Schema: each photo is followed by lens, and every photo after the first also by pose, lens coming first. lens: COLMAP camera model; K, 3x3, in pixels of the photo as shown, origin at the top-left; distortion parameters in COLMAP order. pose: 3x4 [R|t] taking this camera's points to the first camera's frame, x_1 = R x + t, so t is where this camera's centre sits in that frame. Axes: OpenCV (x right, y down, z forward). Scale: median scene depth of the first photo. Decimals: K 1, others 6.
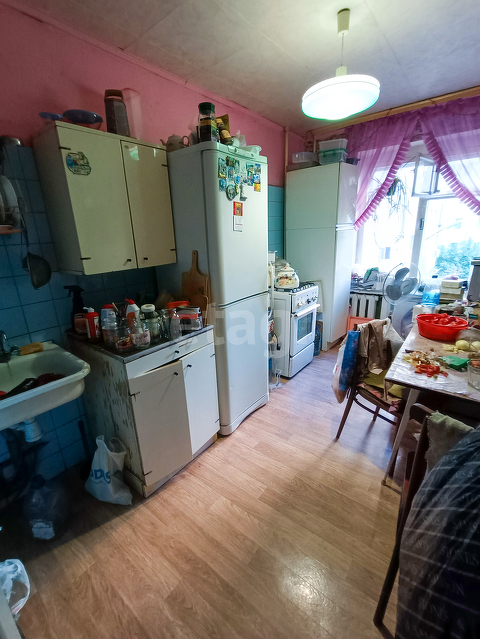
lens RADIAL K [[288.5, 0, 239.0], [0, 288.5, 318.9], [0, 0, 1]] dist [-0.000690, -0.000093]
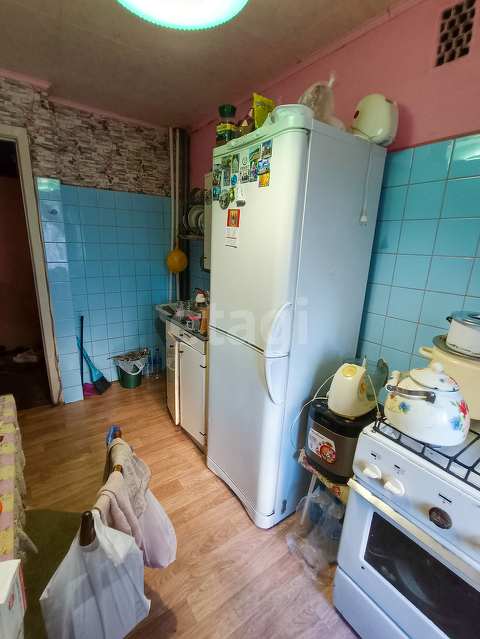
lens RADIAL K [[298.0, 0, 238.3], [0, 298.0, 320.7], [0, 0, 1]] dist [0.000739, 0.000003]
pose [[-0.289238, 0.269095, -0.918656, 0.791810], [-0.309724, 0.881747, 0.355800, -0.424701], [0.905766, 0.387440, -0.171690, 1.247725]]
